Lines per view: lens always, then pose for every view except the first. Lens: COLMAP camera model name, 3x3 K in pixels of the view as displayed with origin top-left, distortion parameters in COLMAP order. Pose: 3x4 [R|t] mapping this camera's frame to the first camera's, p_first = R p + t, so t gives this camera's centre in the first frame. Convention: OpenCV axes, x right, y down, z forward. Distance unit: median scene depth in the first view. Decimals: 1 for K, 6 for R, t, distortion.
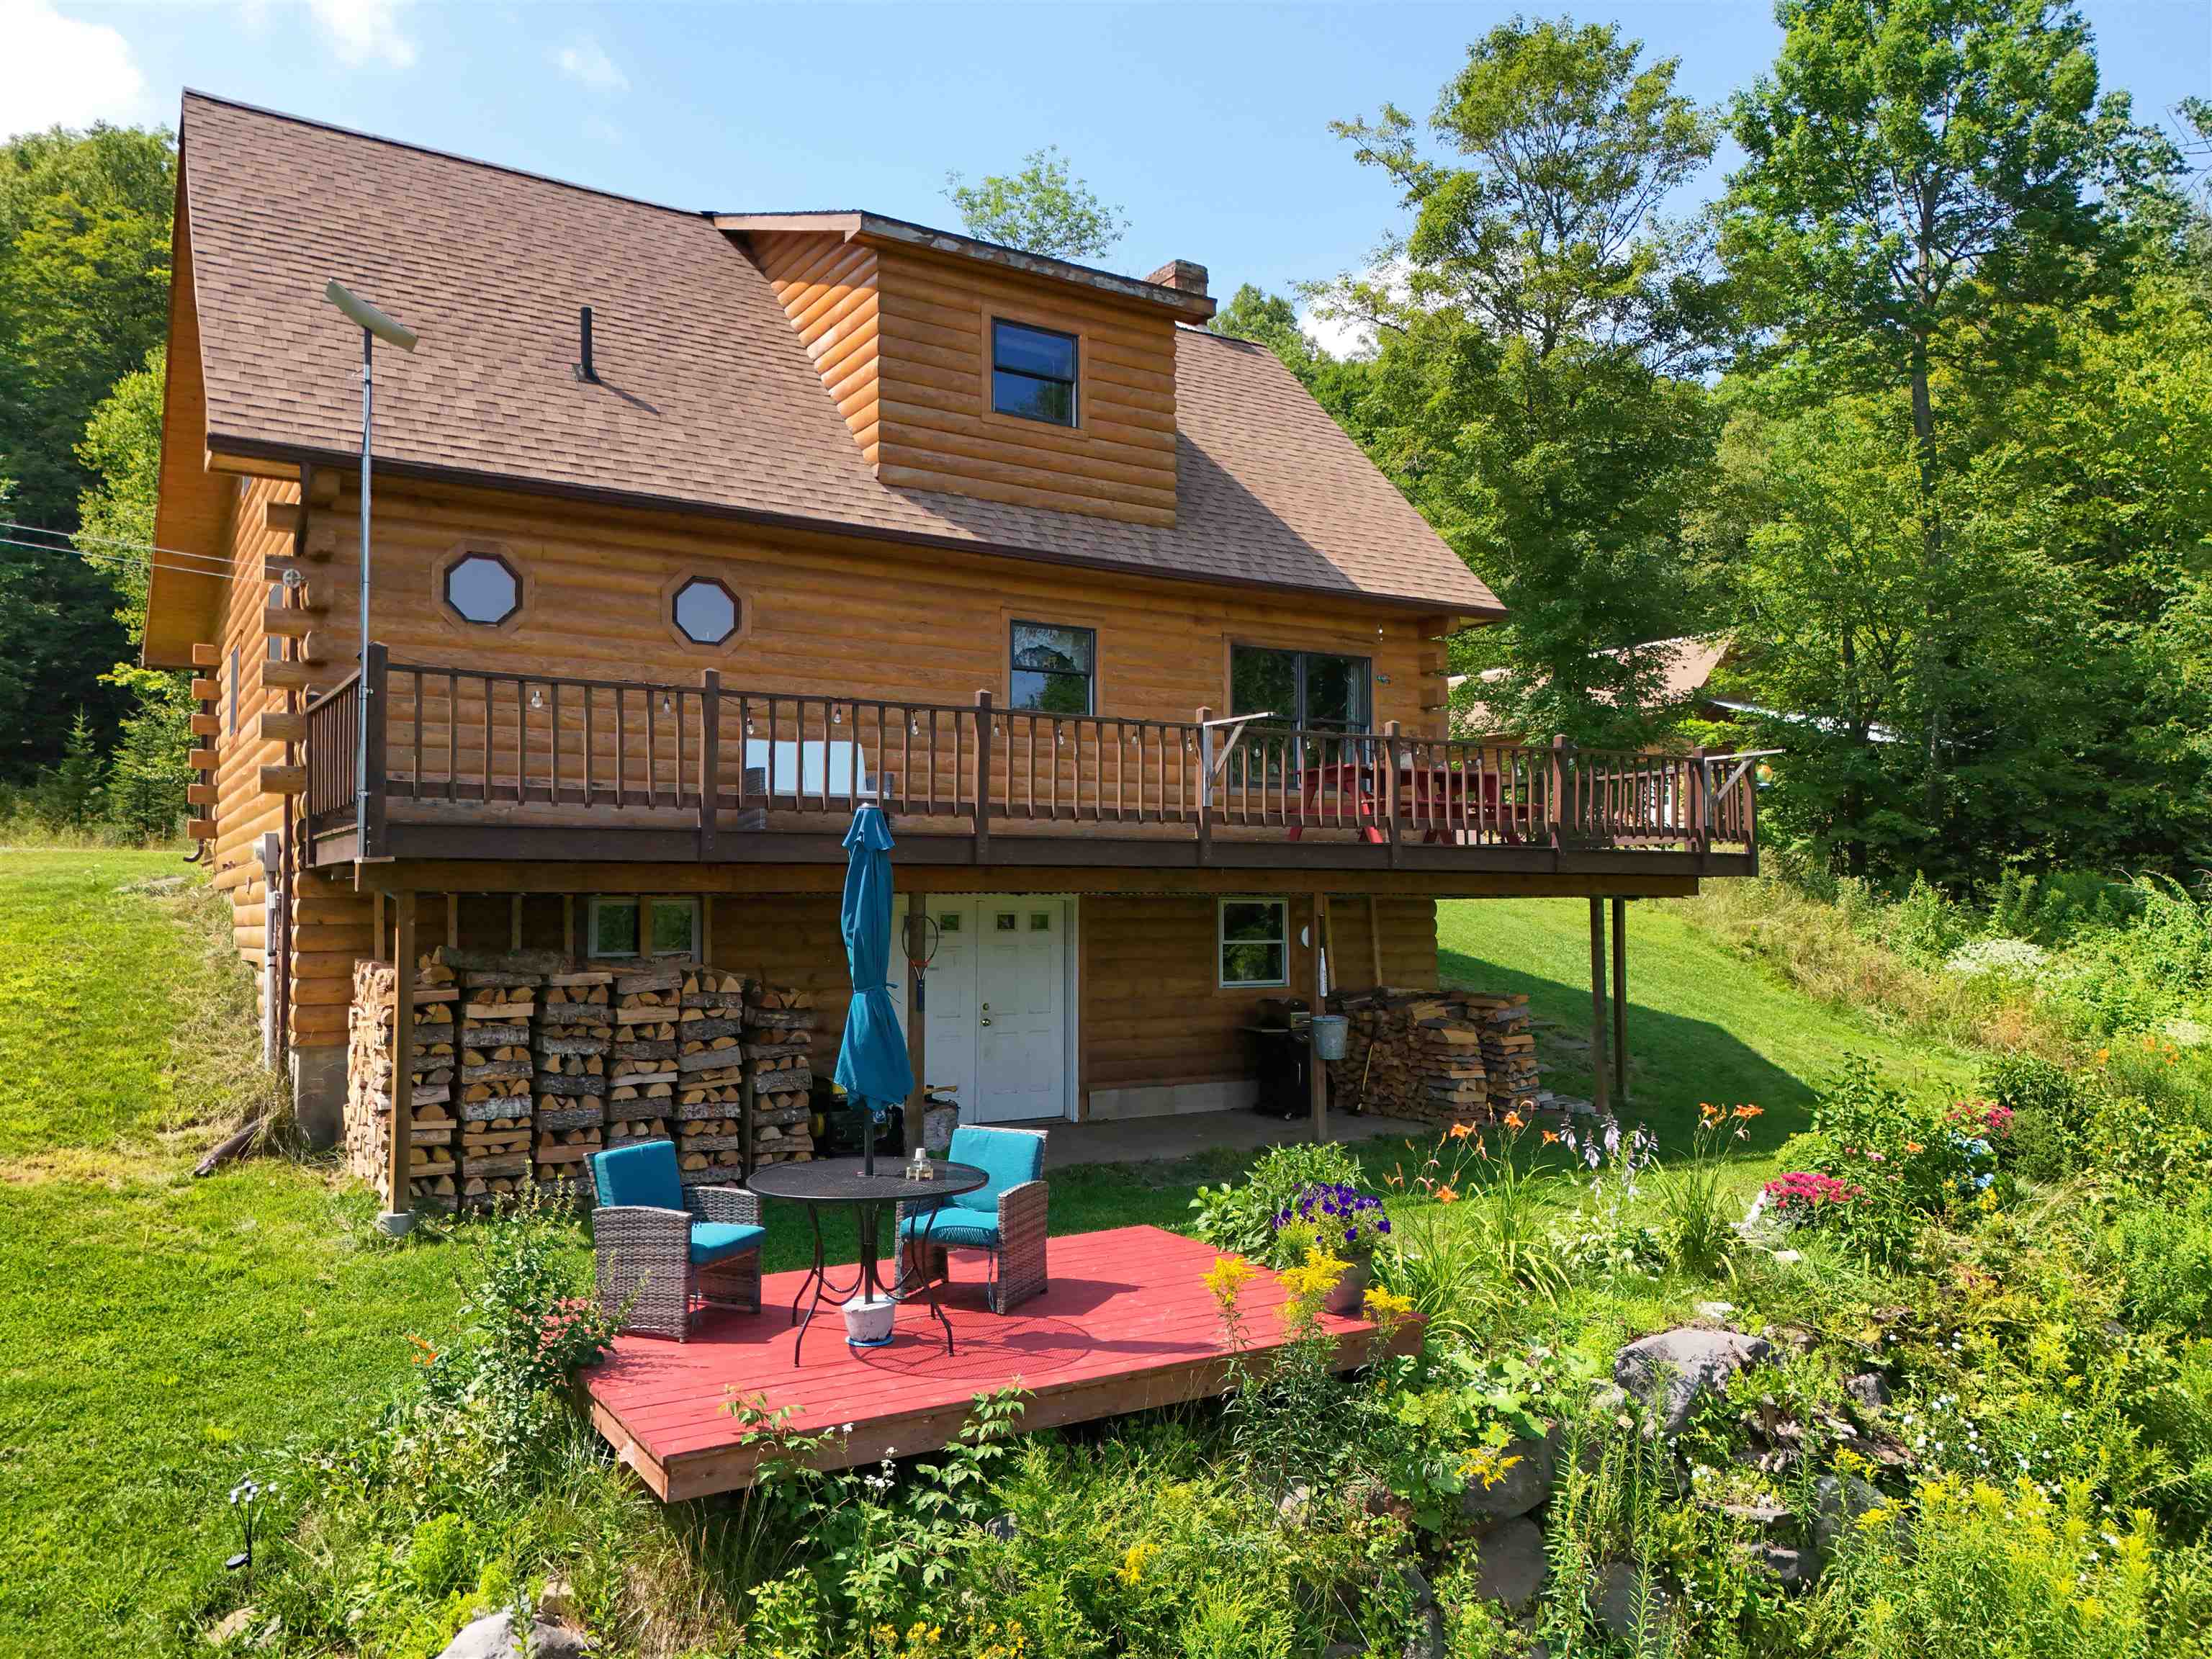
lens RADIAL K [[1628.8, 0, 1106.0], [0, 1628.8, 829.5], [0, 0, 1]] dist [0.027474, -0.007772]
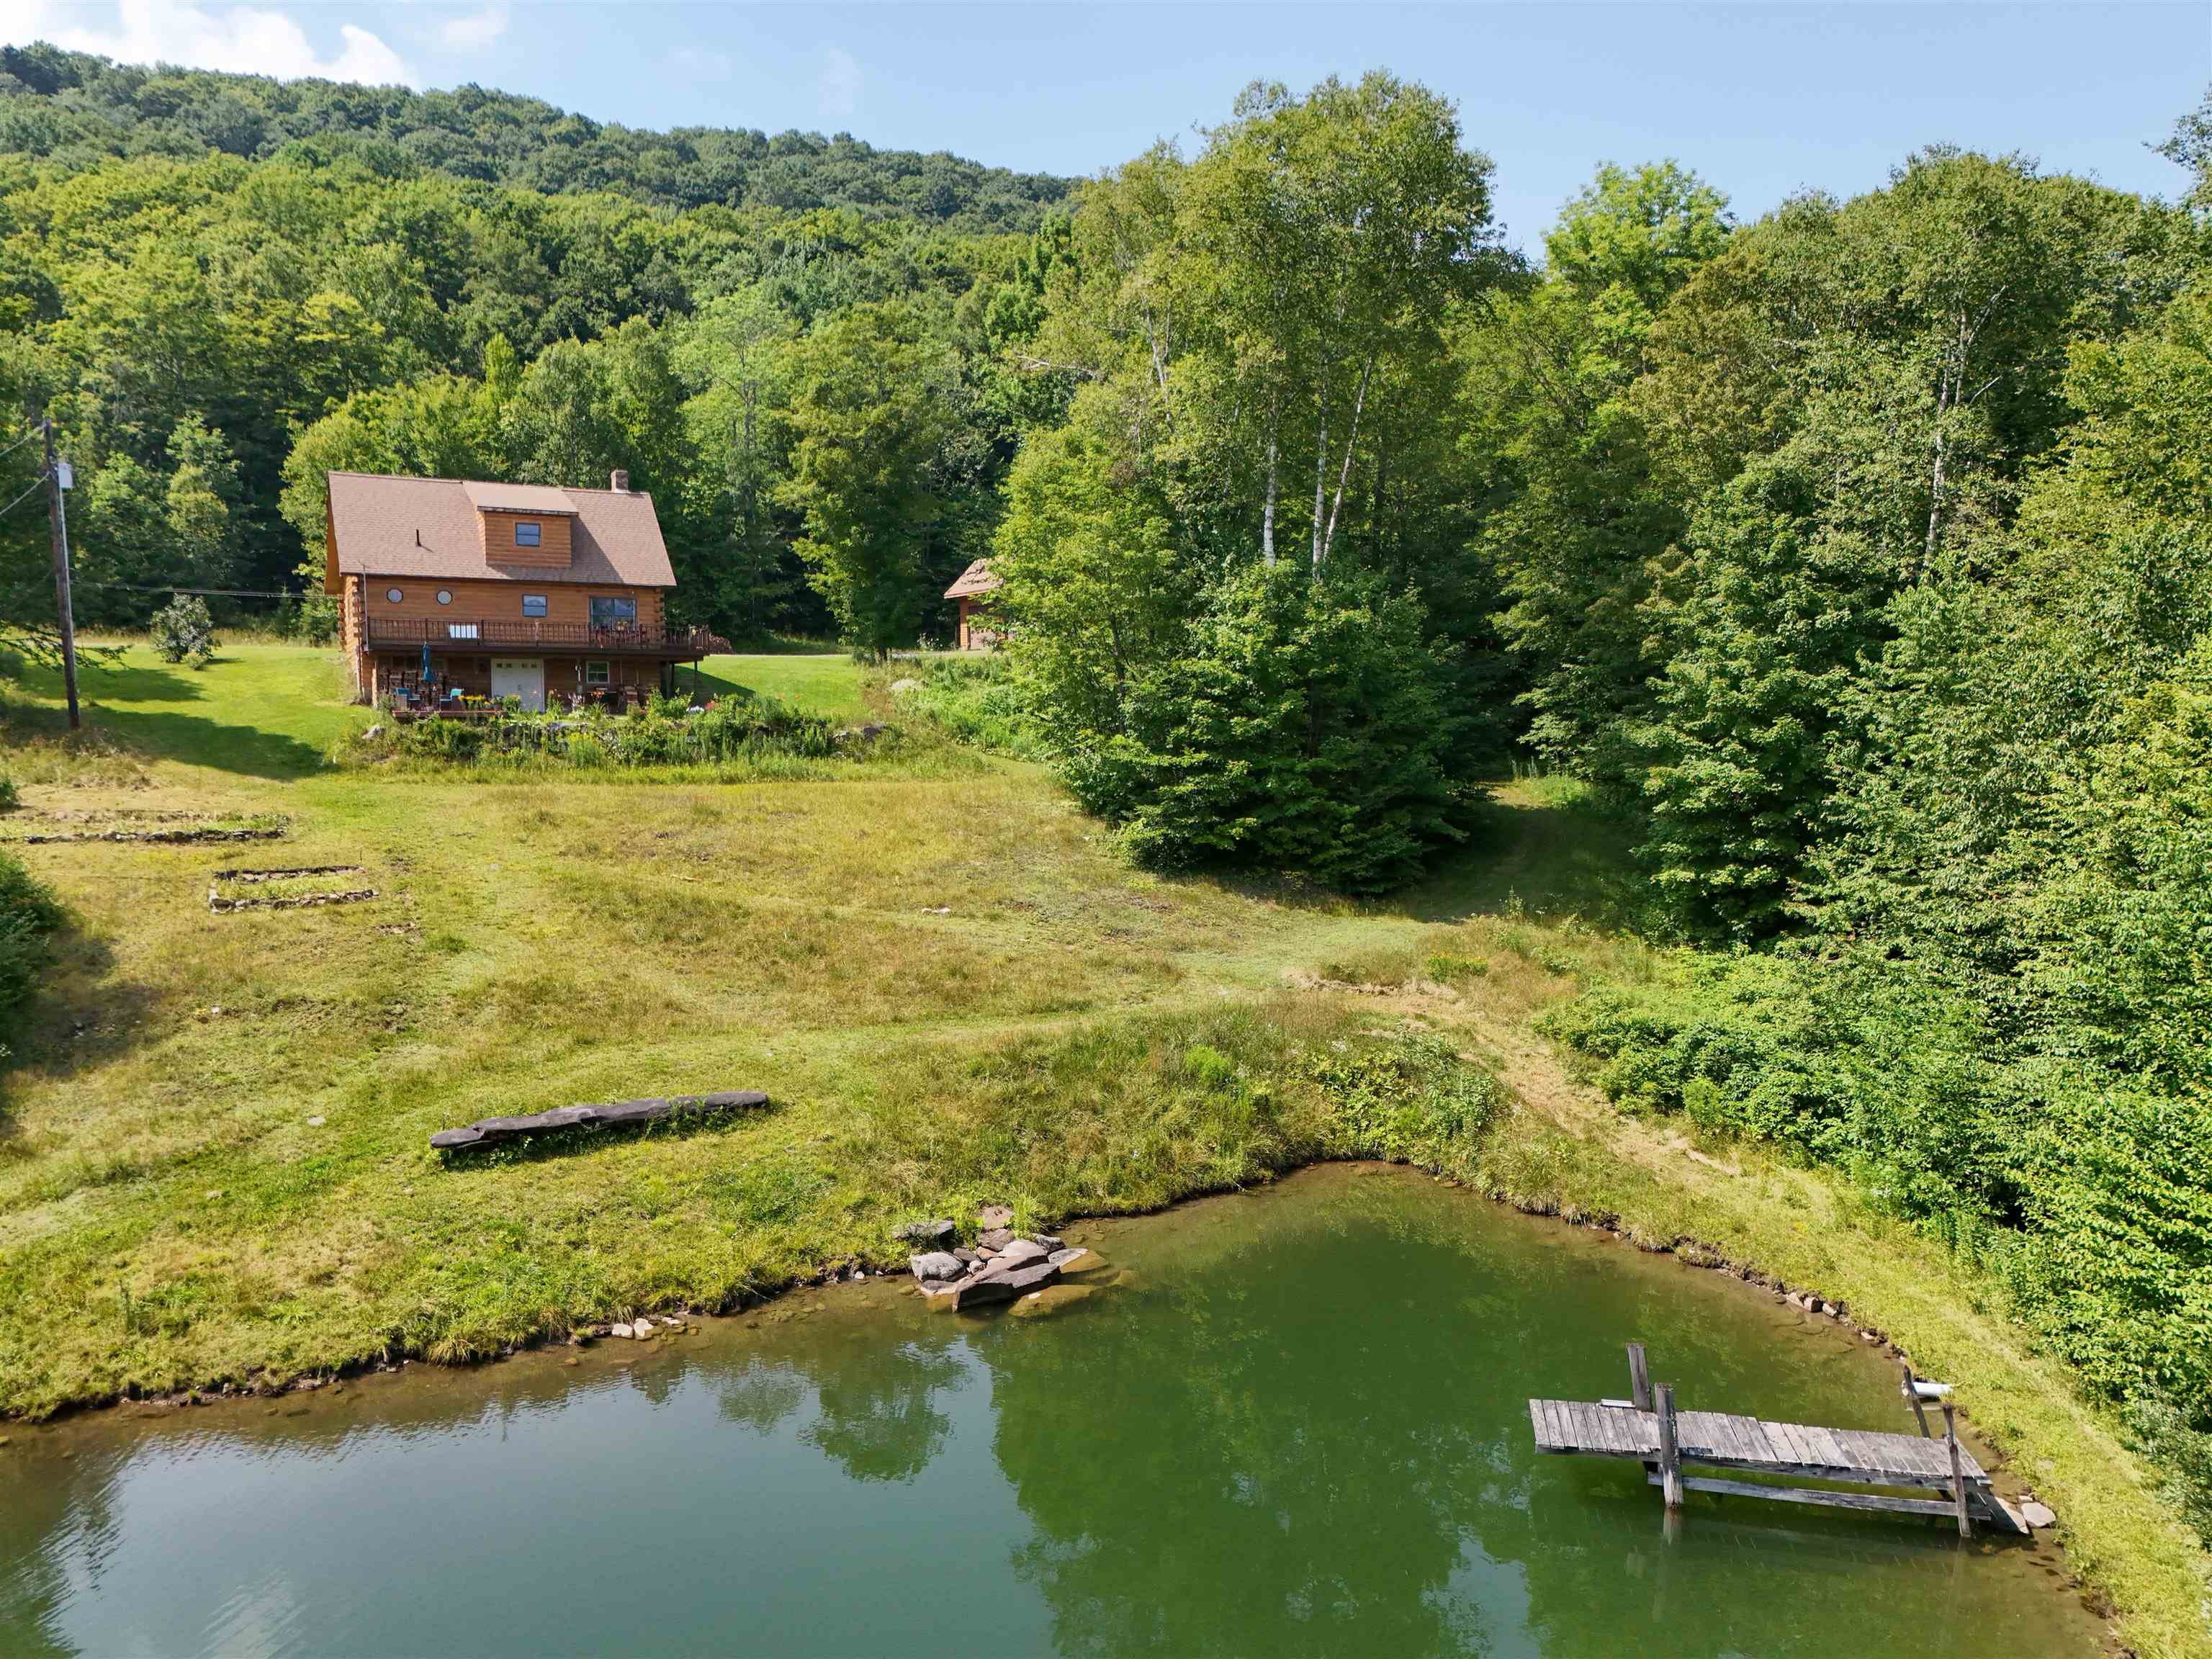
lens RADIAL K [[1628.8, 0, 1106.0], [0, 1628.8, 829.5], [0, 0, 1]] dist [0.027474, -0.007772]
pose [[0.997652, 0.006979, -0.068127, 0.854710], [0.001380, 0.992542, 0.121892, -0.018104], [0.068469, -0.121699, 0.990203, -1.558728]]
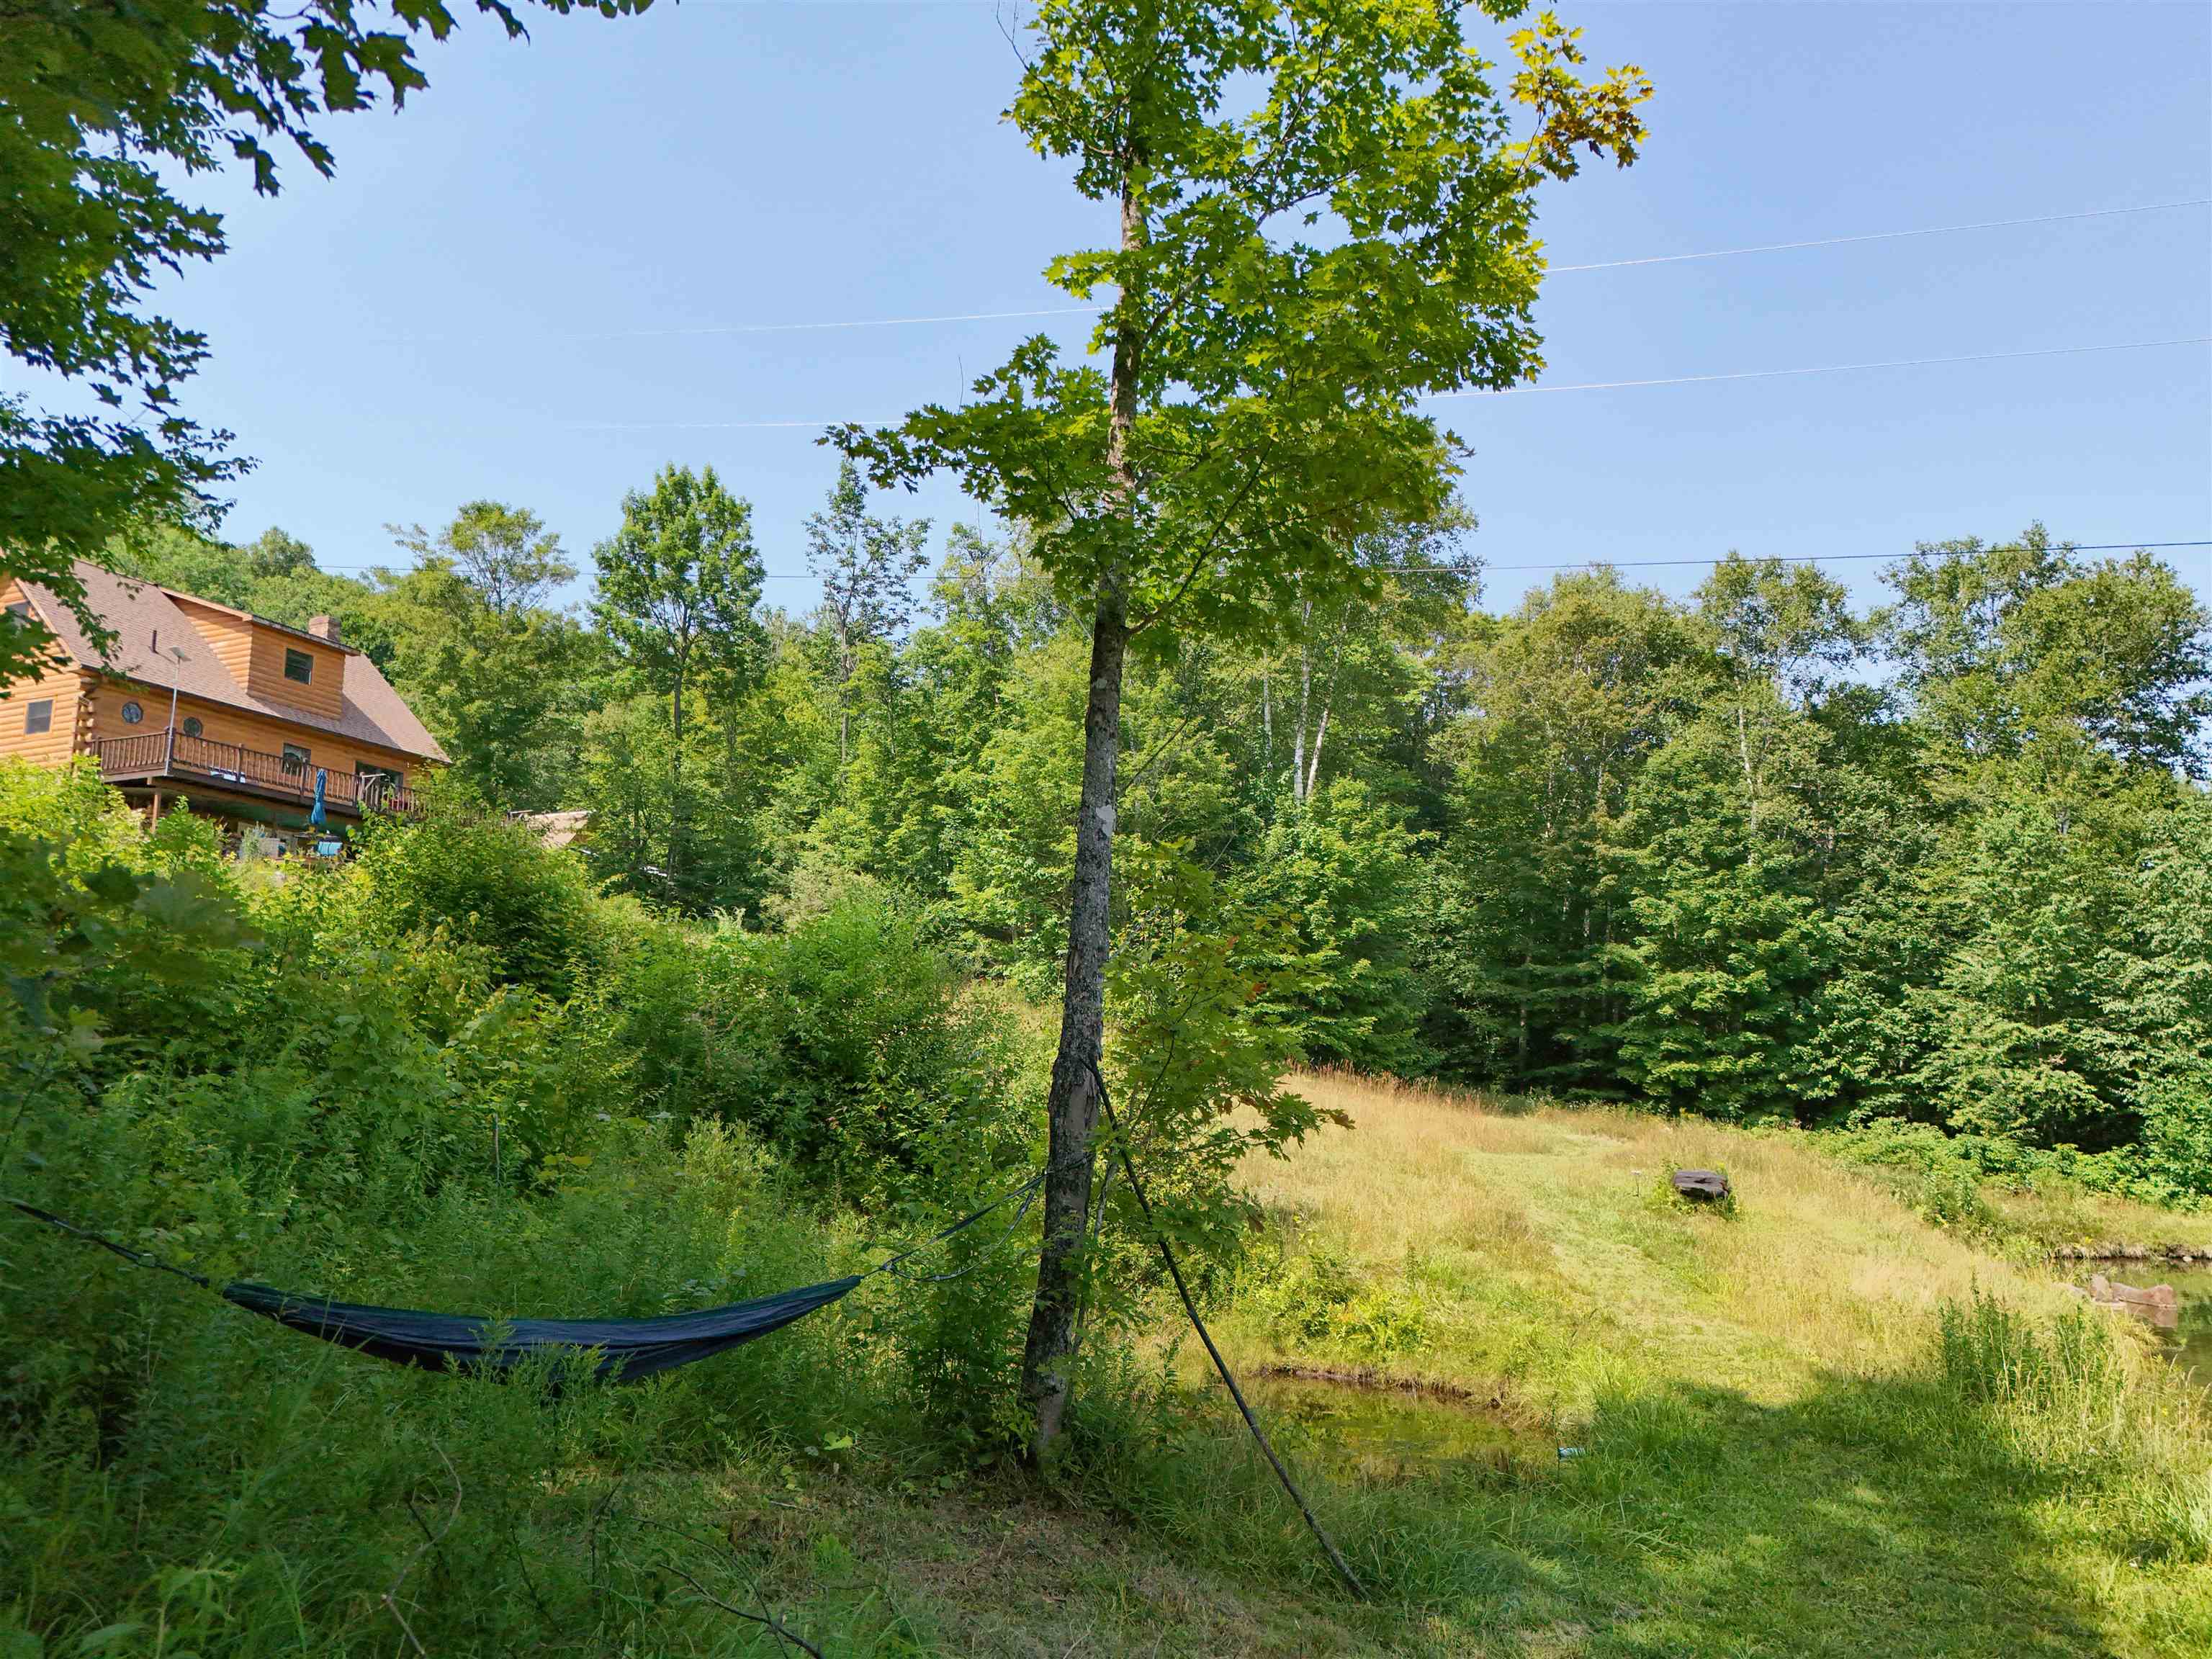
lens RADIAL K [[1628.8, 0, 1106.0], [0, 1628.8, 829.5], [0, 0, 1]] dist [0.027474, -0.007772]
pose [[0.815261, 0.104790, 0.569534, -0.264673], [-0.026933, 0.989288, -0.143469, 0.215324], [-0.578467, 0.101625, 0.809350, -1.181308]]
